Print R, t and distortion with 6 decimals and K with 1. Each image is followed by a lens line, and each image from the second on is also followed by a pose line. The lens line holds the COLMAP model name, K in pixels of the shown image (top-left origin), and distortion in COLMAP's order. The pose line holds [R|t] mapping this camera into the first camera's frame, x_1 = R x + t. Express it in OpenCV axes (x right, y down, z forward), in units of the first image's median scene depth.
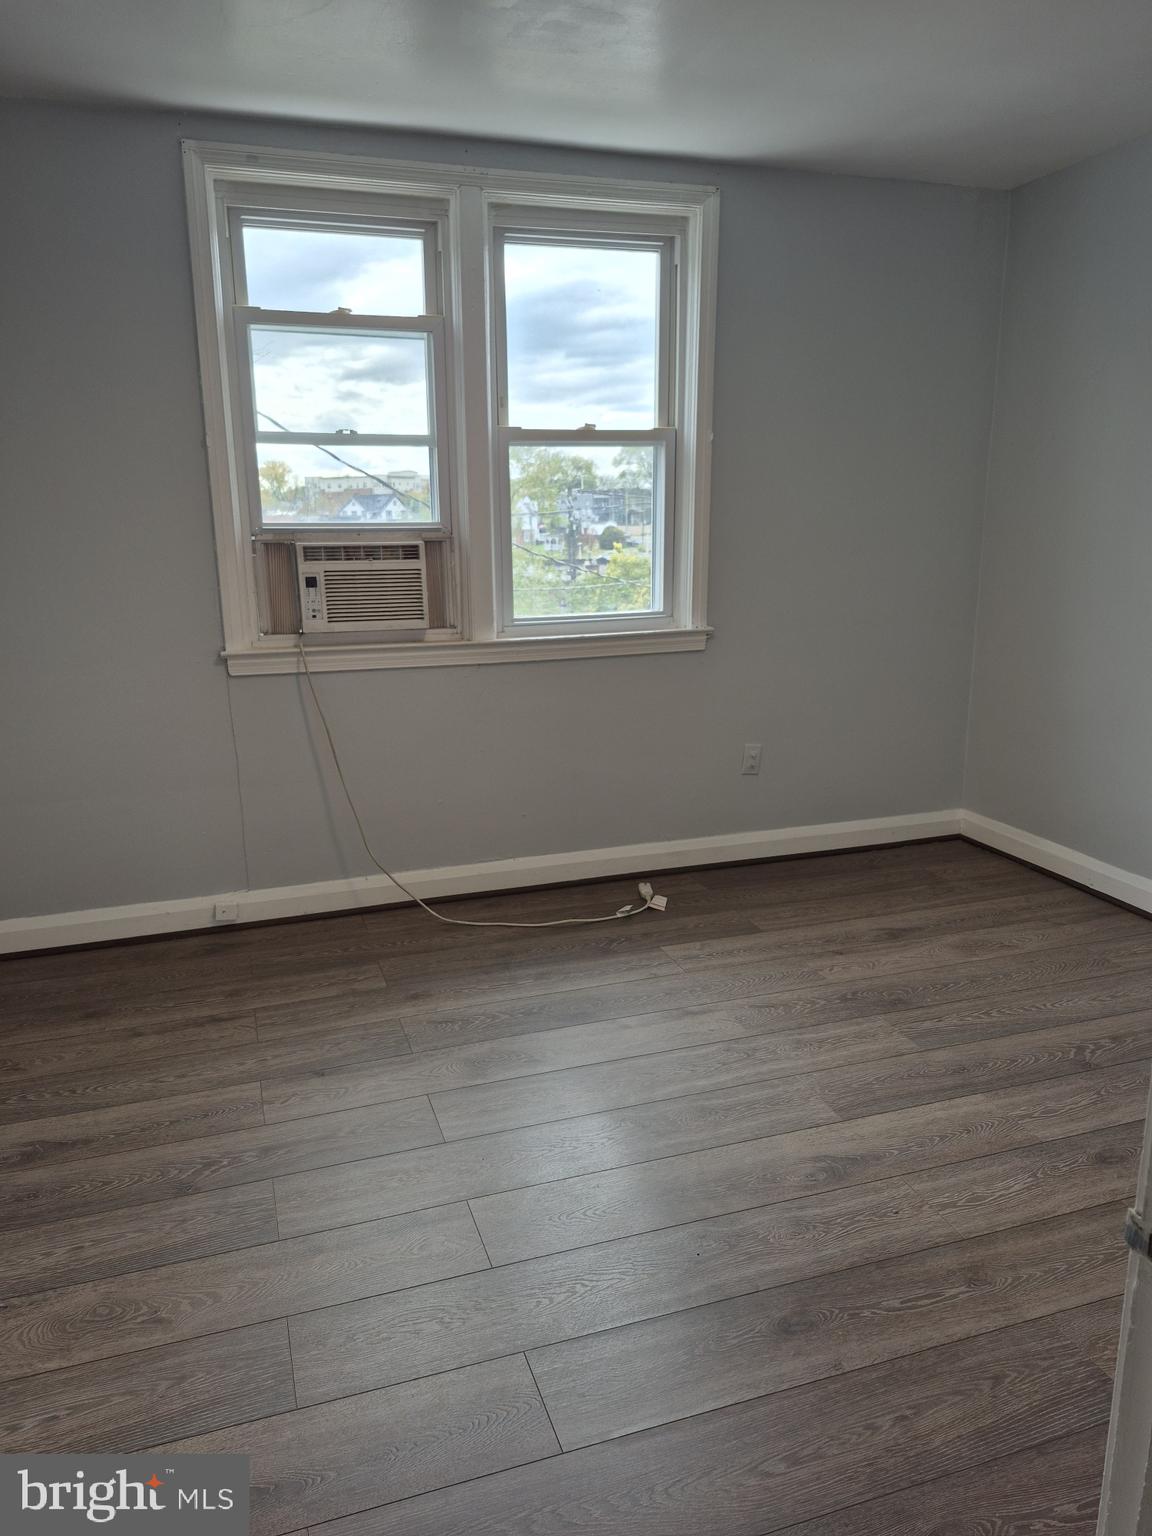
lens RADIAL K [[1089.4, 0, 576.0], [0, 1089.4, 768.0], [0, 0, 1]] dist [0.038654, -0.003745]
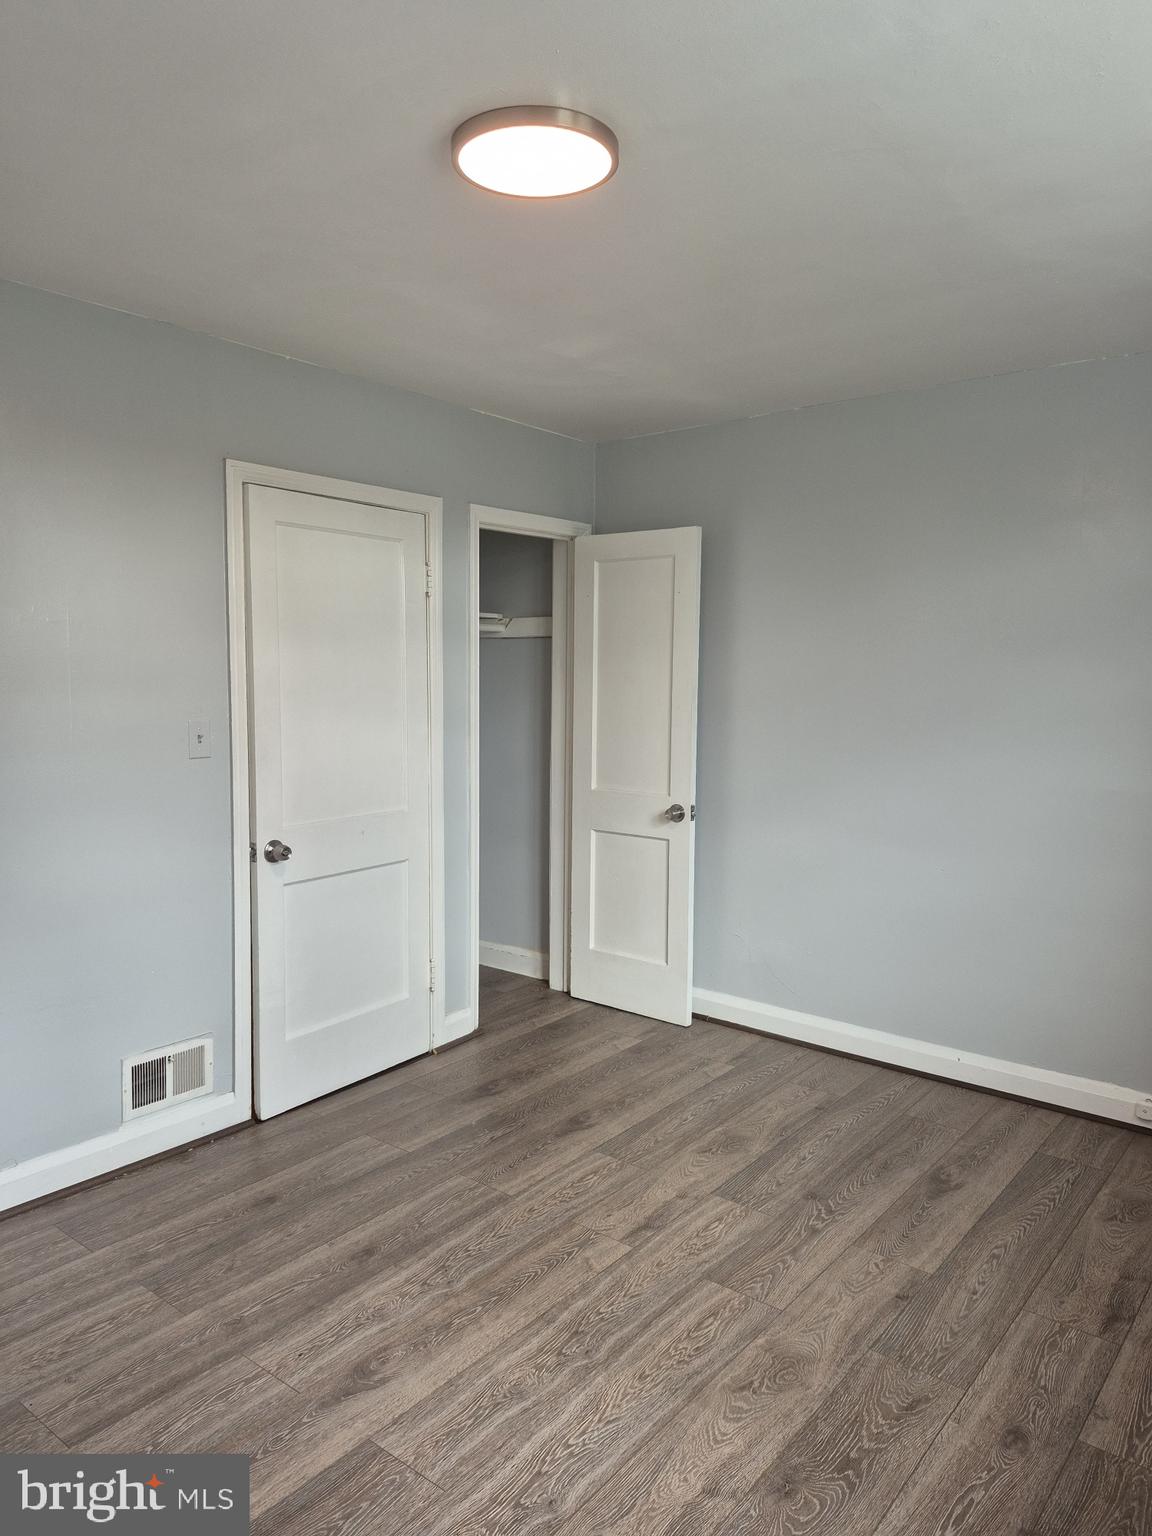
lens RADIAL K [[1068.7, 0, 576.0], [0, 1068.7, 768.0], [0, 0, 1]] dist [-0.004245, -0.001733]
pose [[-0.842811, 0.054070, -0.535487, 0.591115], [-0.125418, 0.947820, 0.293101, -0.486718], [0.523393, 0.314189, -0.792051, 1.783515]]
